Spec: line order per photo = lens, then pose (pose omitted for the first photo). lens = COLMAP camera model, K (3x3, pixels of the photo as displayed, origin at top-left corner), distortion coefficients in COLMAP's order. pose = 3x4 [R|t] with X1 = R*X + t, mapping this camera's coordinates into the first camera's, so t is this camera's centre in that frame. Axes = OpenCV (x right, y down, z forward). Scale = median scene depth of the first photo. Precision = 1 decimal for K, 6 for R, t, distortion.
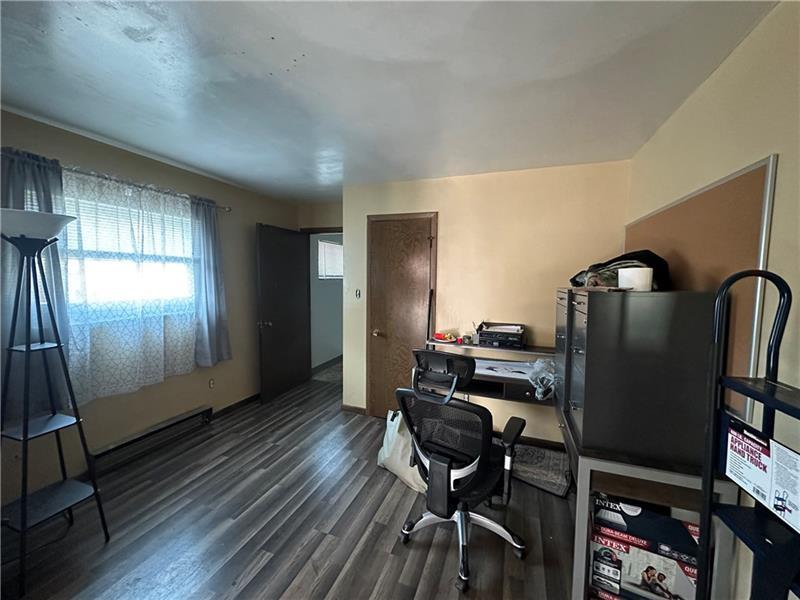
lens RADIAL K [[320.3, 0, 398.1], [0, 320.3, 299.6], [0, 0, 1]] dist [0.003949, 0.000334]
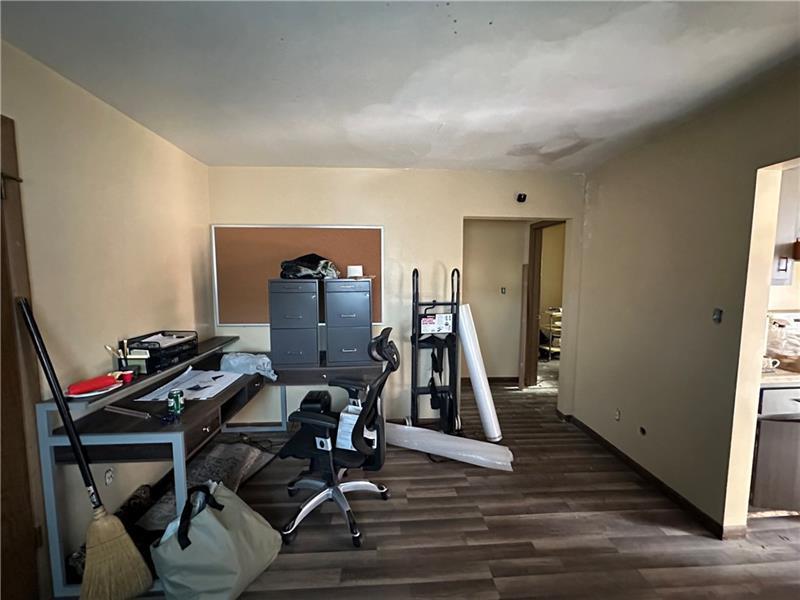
lens RADIAL K [[320.3, 0, 398.9], [0, 320.3, 299.3], [0, 0, 1]] dist [0.003949, 0.000334]
pose [[-0.404120, -0.085817, 0.910671, -0.904398], [0.064861, 0.990395, 0.122113, -0.097328], [-0.912403, 0.108416, -0.394672, 1.264531]]
